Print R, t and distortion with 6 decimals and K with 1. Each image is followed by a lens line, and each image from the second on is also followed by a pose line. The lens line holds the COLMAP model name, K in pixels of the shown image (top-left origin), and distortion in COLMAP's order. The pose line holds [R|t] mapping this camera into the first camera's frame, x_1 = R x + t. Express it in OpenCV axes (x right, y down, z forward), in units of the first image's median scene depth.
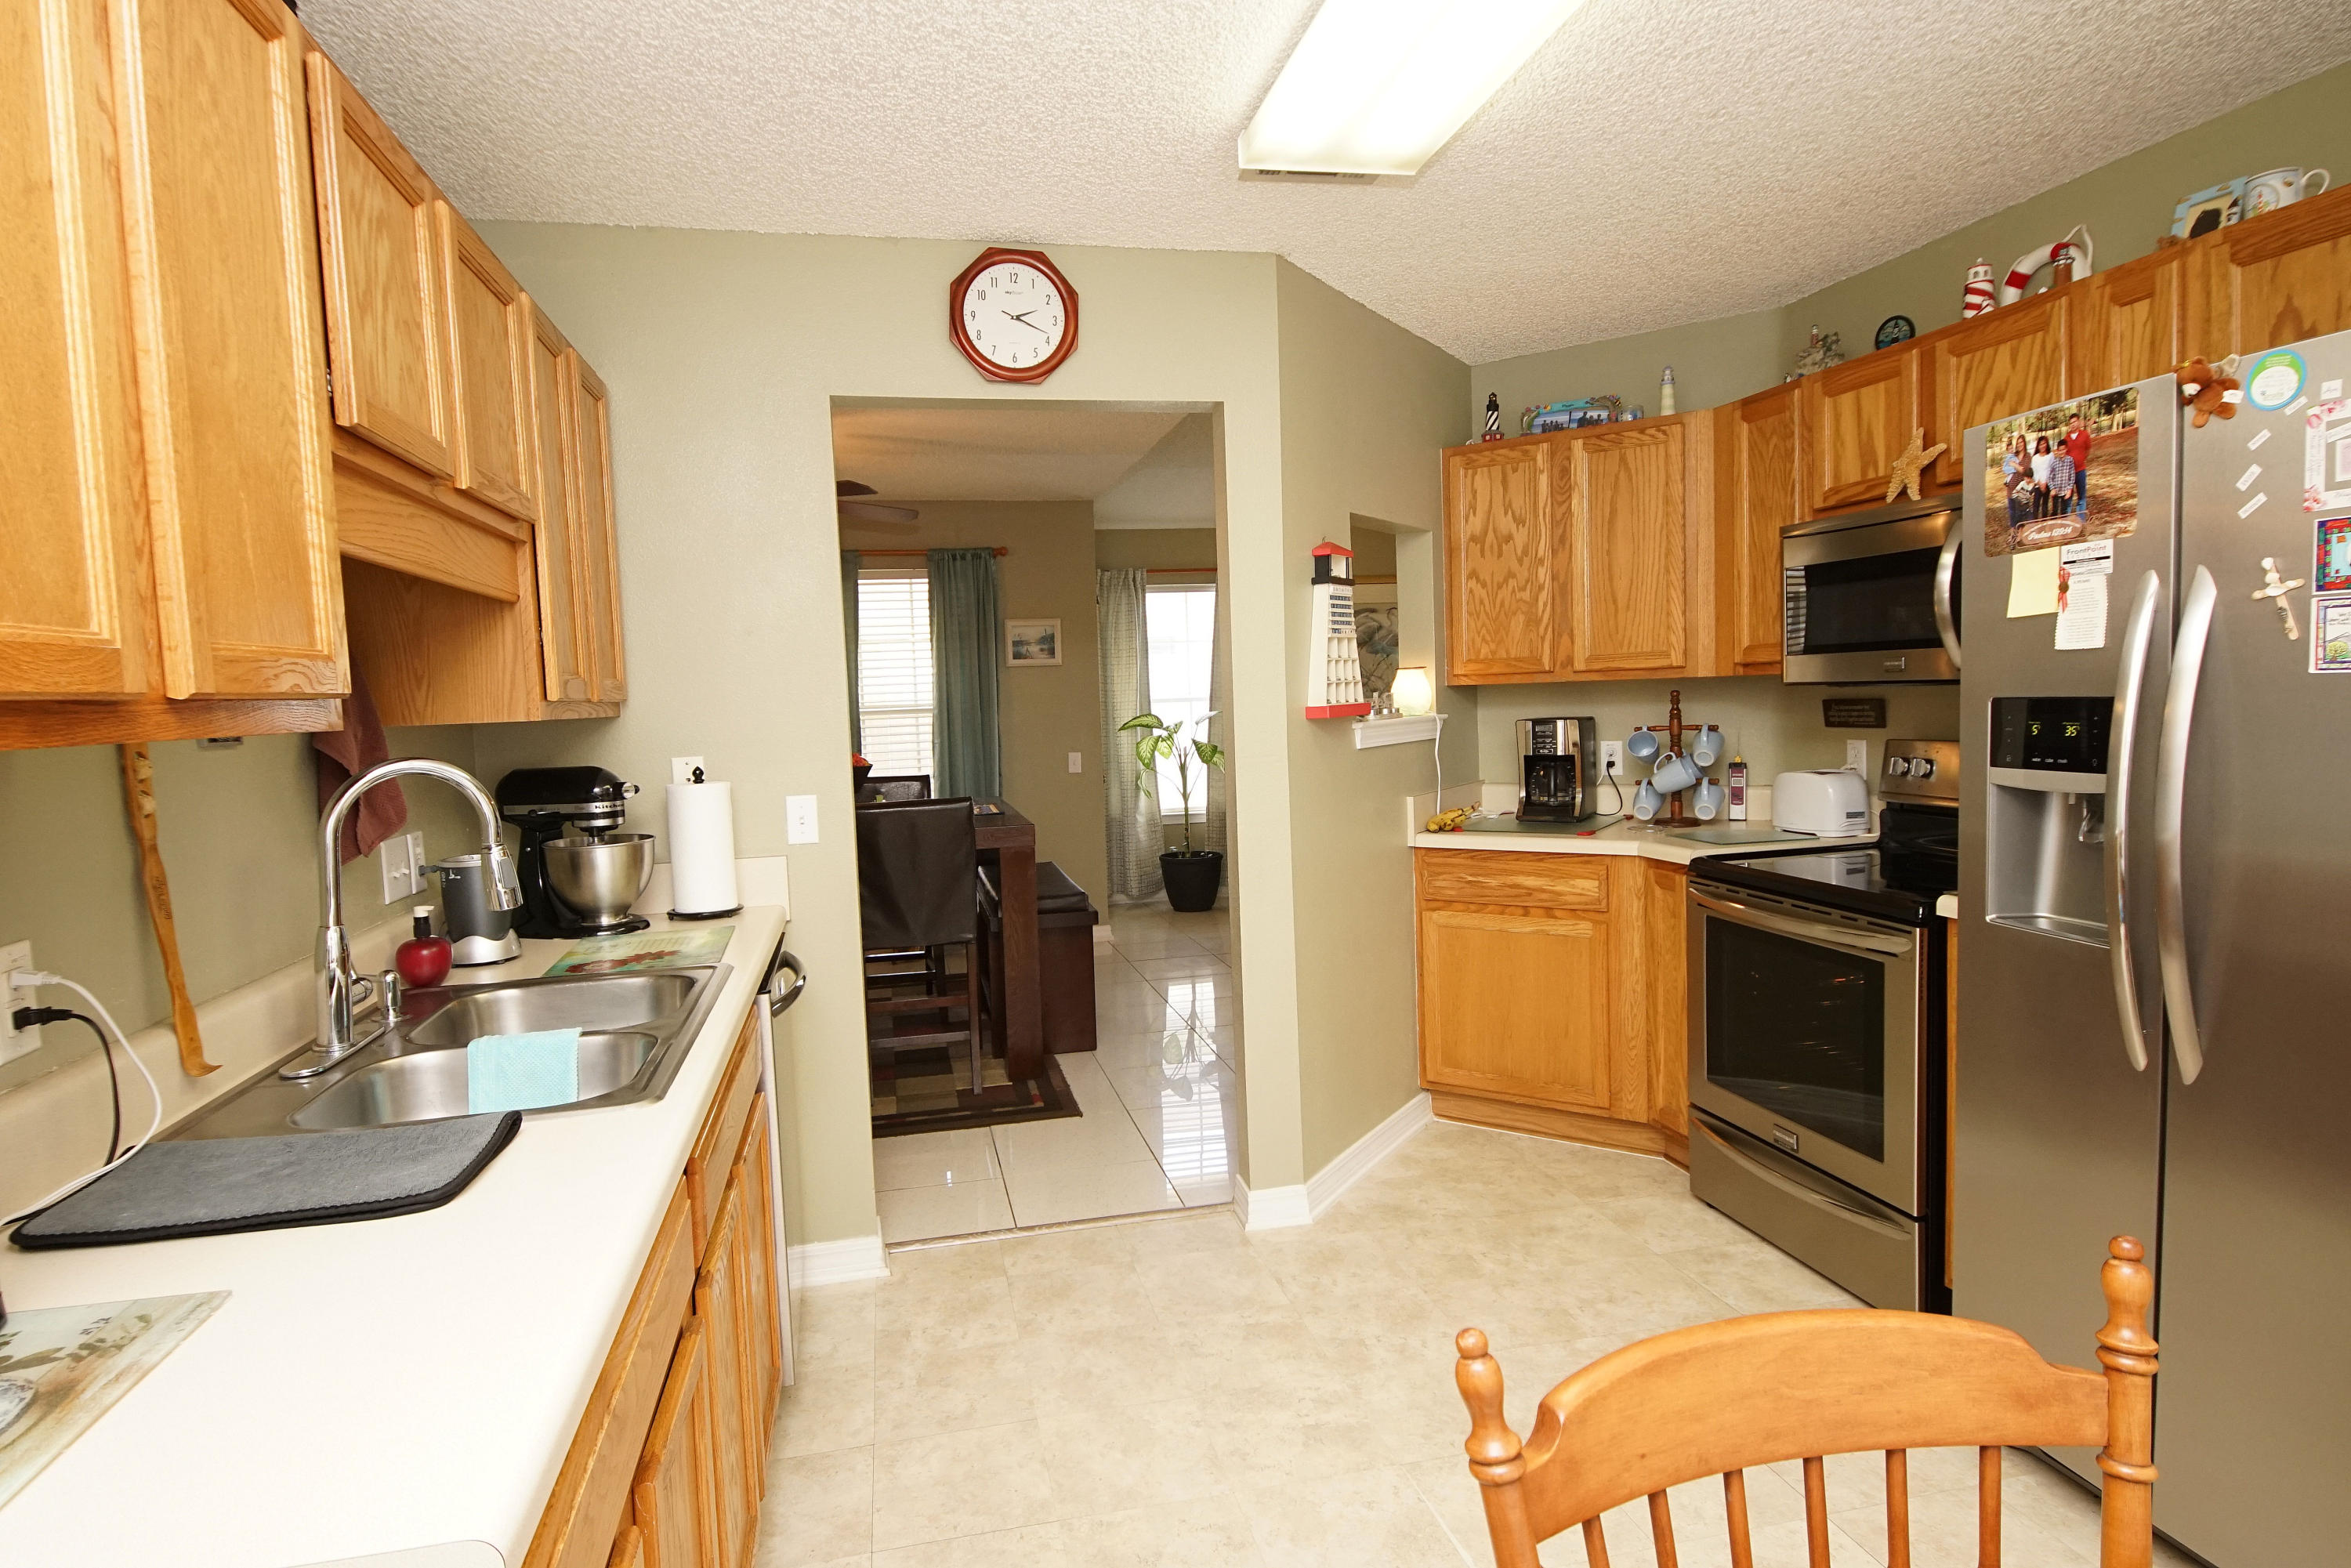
lens RADIAL K [[1256.4, 0, 1147.3], [0, 1256.4, 774.4], [0, 0, 1]] dist [0.037405, -0.037017]
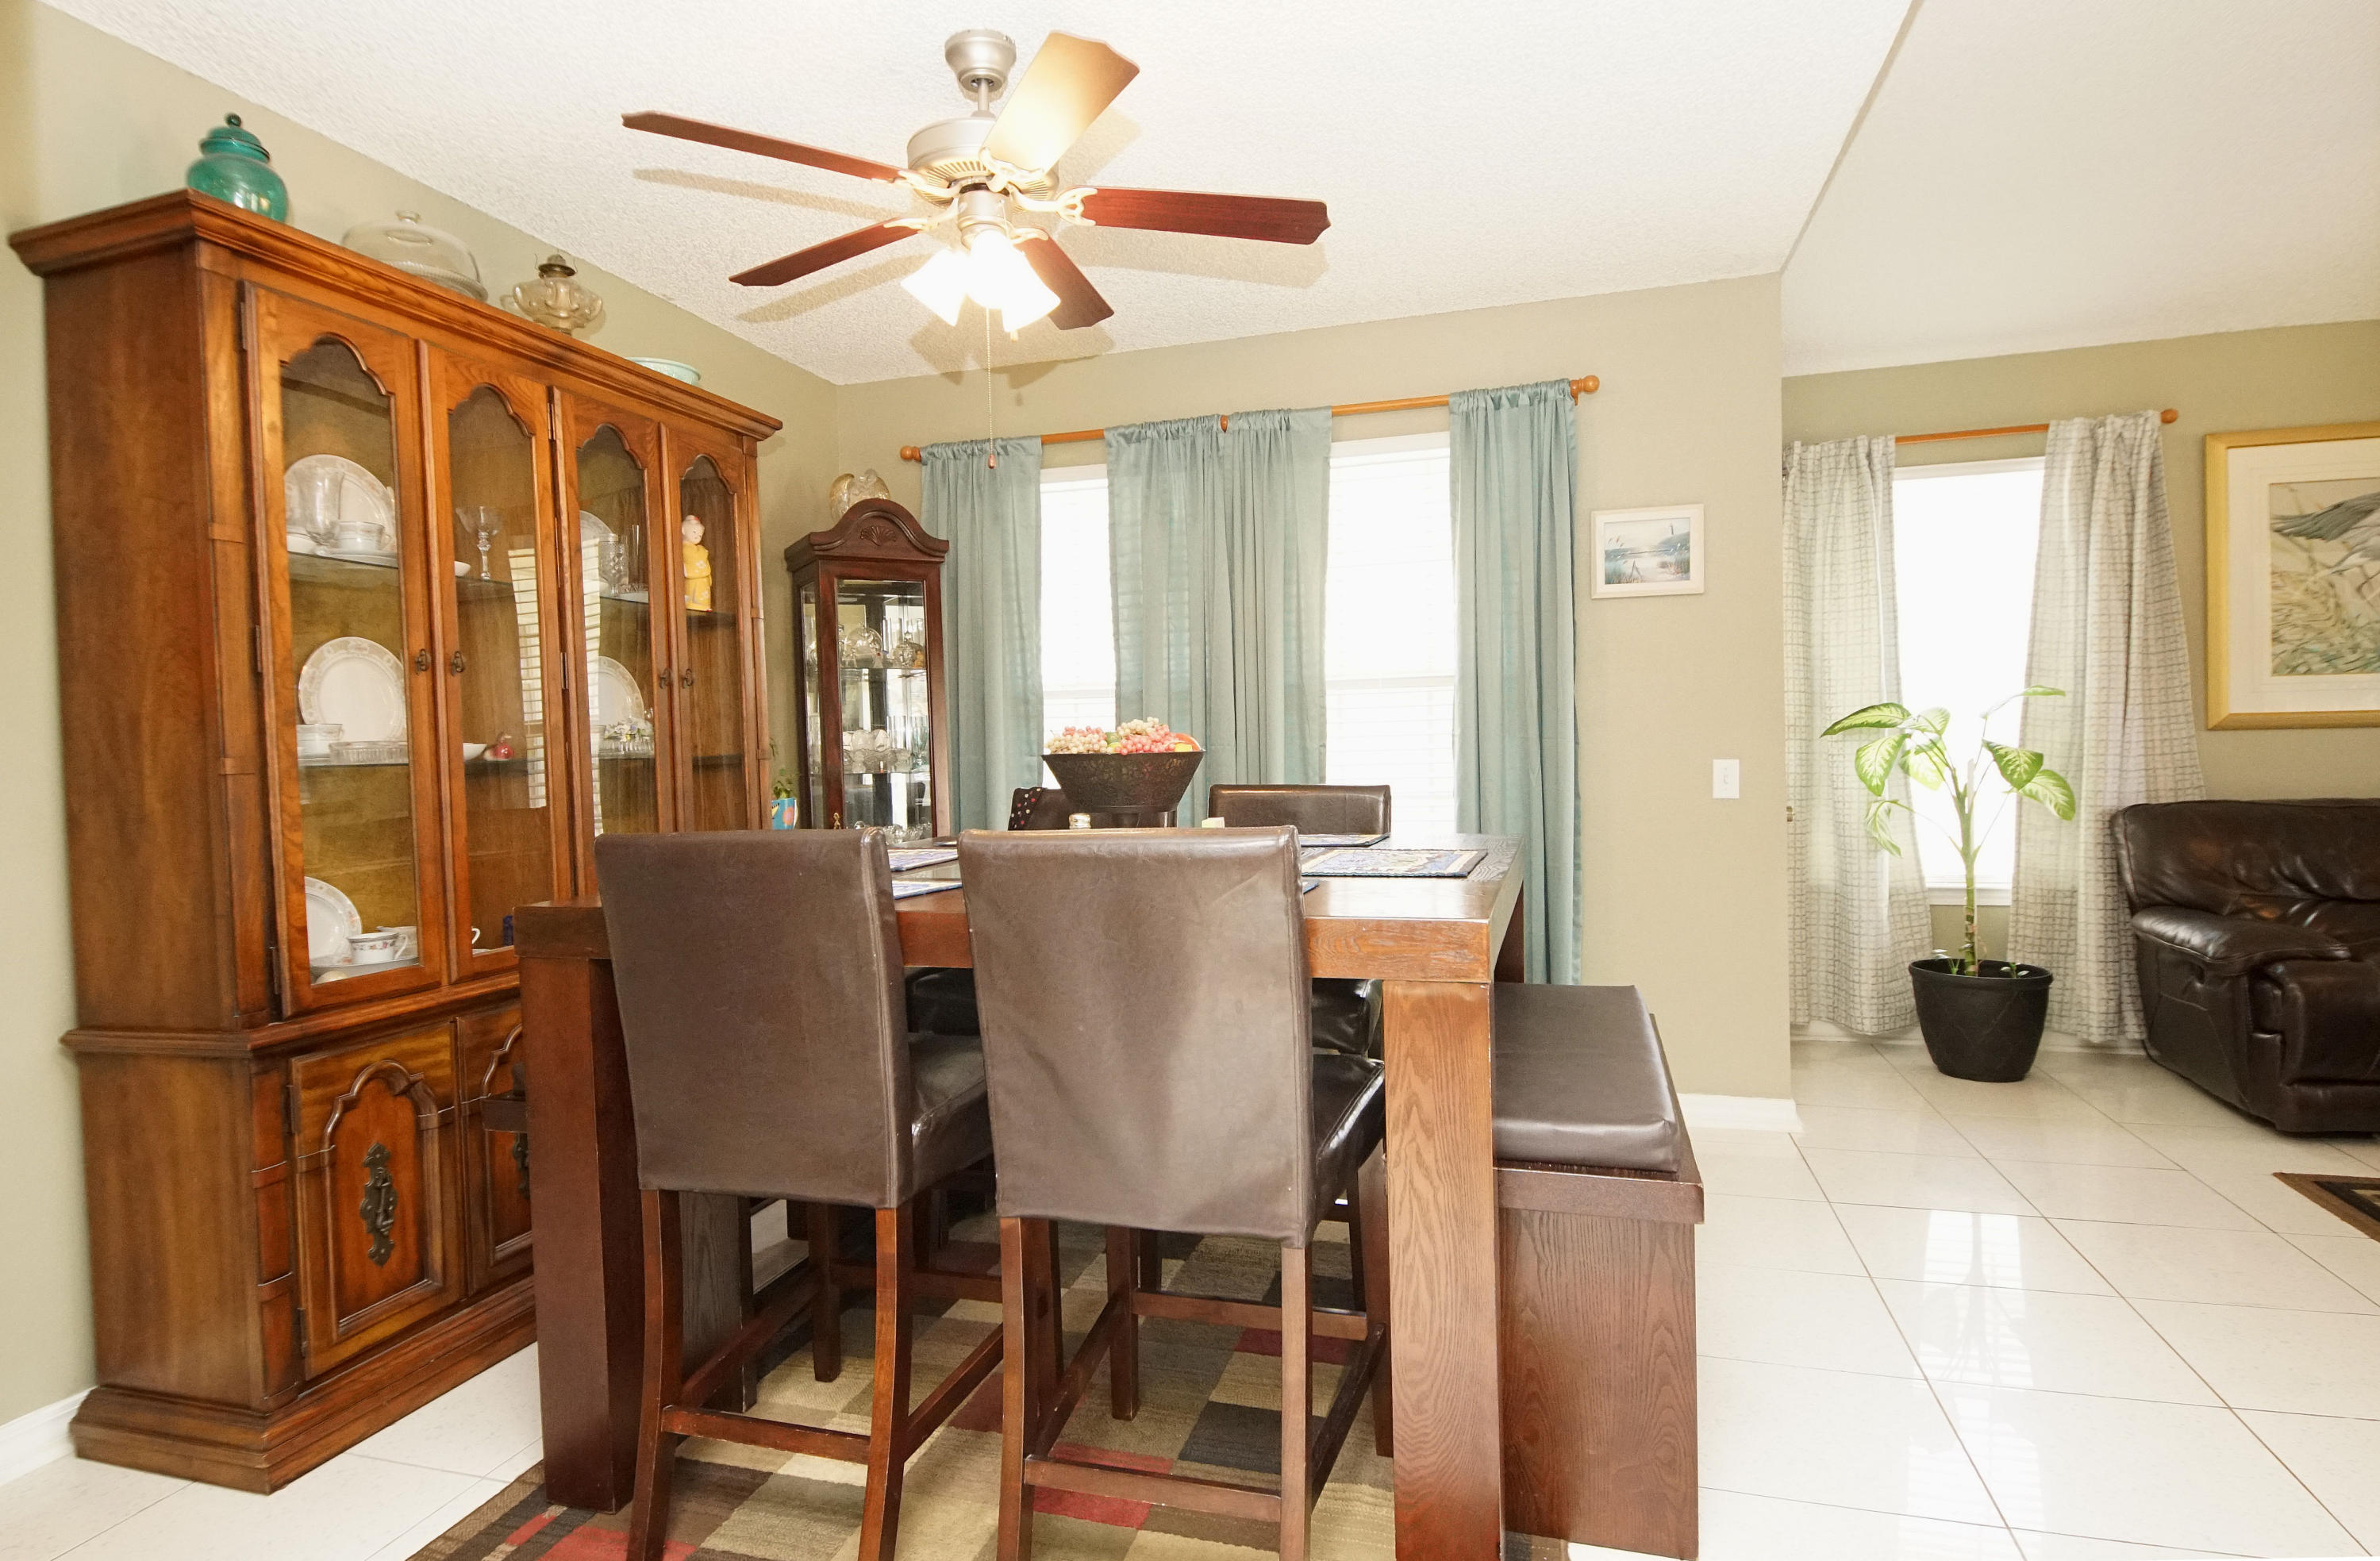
lens RADIAL K [[1293.1, 0, 1171.9], [0, 1293.1, 772.3], [0, 0, 1]] dist [0.037851, -0.041187]
pose [[0.875328, 0.023547, -0.482956, 0.003412], [-0.037513, 0.999110, -0.019277, 0.013374], [0.482072, 0.034991, 0.875432, 0.833811]]
